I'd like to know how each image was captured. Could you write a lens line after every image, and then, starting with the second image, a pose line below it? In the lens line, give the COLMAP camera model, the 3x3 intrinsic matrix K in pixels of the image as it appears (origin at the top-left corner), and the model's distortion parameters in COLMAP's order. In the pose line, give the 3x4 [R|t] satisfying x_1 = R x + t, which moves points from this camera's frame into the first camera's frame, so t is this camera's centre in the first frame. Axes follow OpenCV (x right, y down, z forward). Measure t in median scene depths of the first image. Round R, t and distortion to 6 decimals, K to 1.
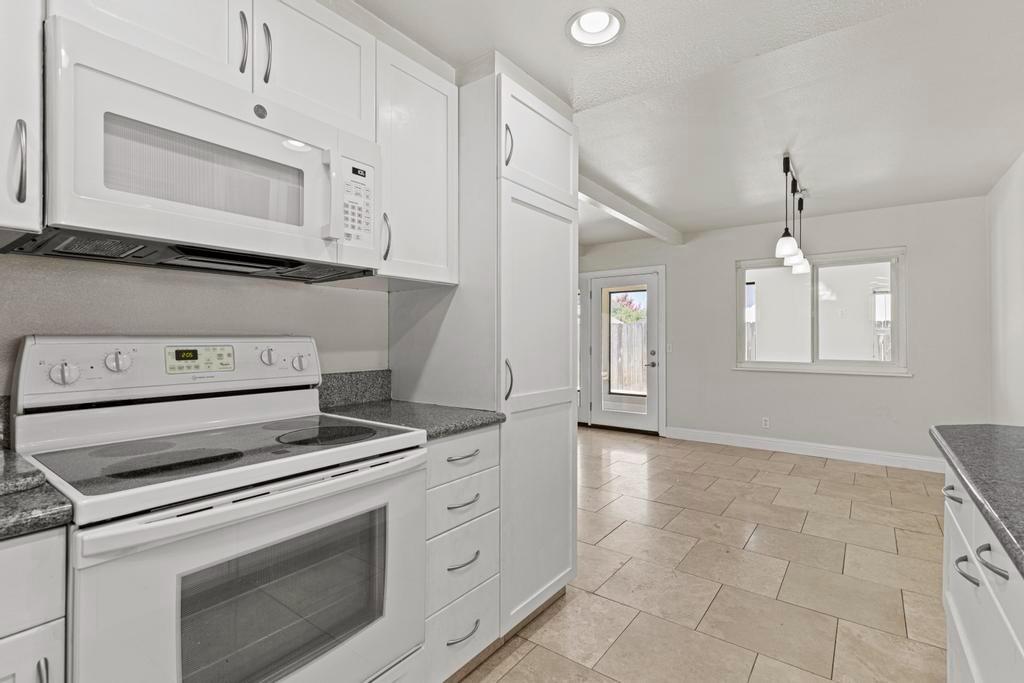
lens RADIAL K [[468.5, 0, 519.4], [0, 468.5, 337.2], [0, 0, 1]] dist [0.004089, -0.001625]
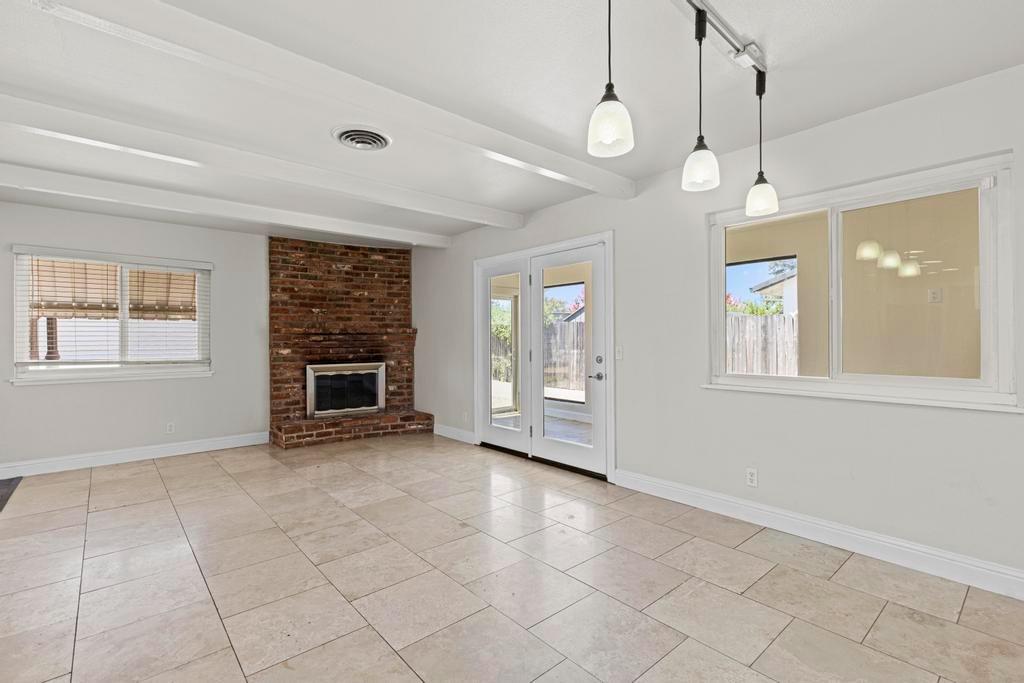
lens RADIAL K [[468.5, 0, 514.5], [0, 468.5, 335.6], [0, 0, 1]] dist [0.004089, -0.001625]
pose [[0.976117, -0.010729, -0.216978, 0.365374], [0.010035, 0.999940, -0.004302, -0.000035], [0.217011, 0.002022, 0.976167, 0.351903]]
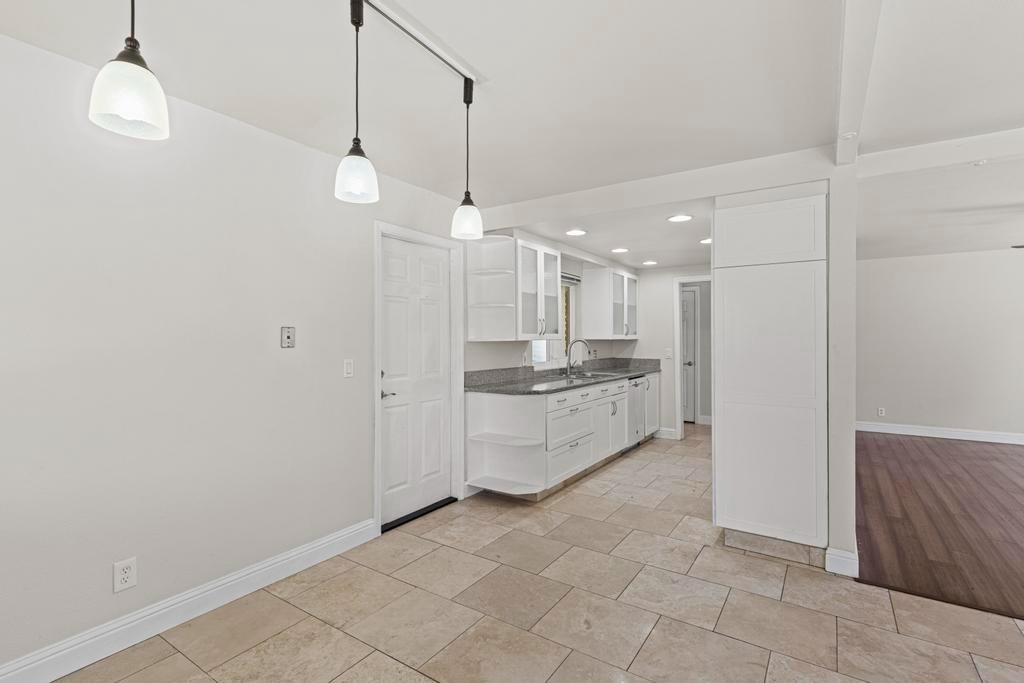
lens RADIAL K [[468.5, 0, 517.5], [0, 468.5, 338.4], [0, 0, 1]] dist [0.004089, -0.001625]
pose [[-0.998789, -0.006431, -0.048772, 0.341075], [-0.006420, 0.999979, -0.000366, -0.025330], [0.048773, -0.000052, -0.998810, 1.033795]]
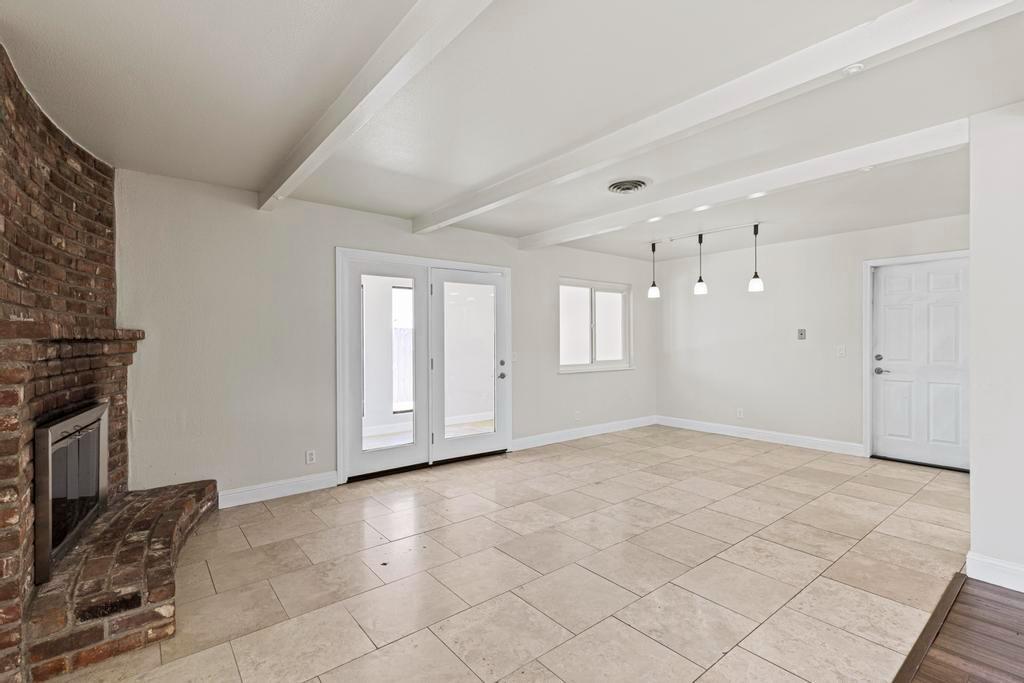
lens RADIAL K [[468.5, 0, 515.5], [0, 468.5, 342.0], [0, 0, 1]] dist [0.004089, -0.001625]
pose [[0.255829, -0.005882, 0.966704, -0.683752], [0.001492, 0.999983, 0.005690, -0.013968], [-0.966721, -0.000013, 0.255833, 0.864671]]
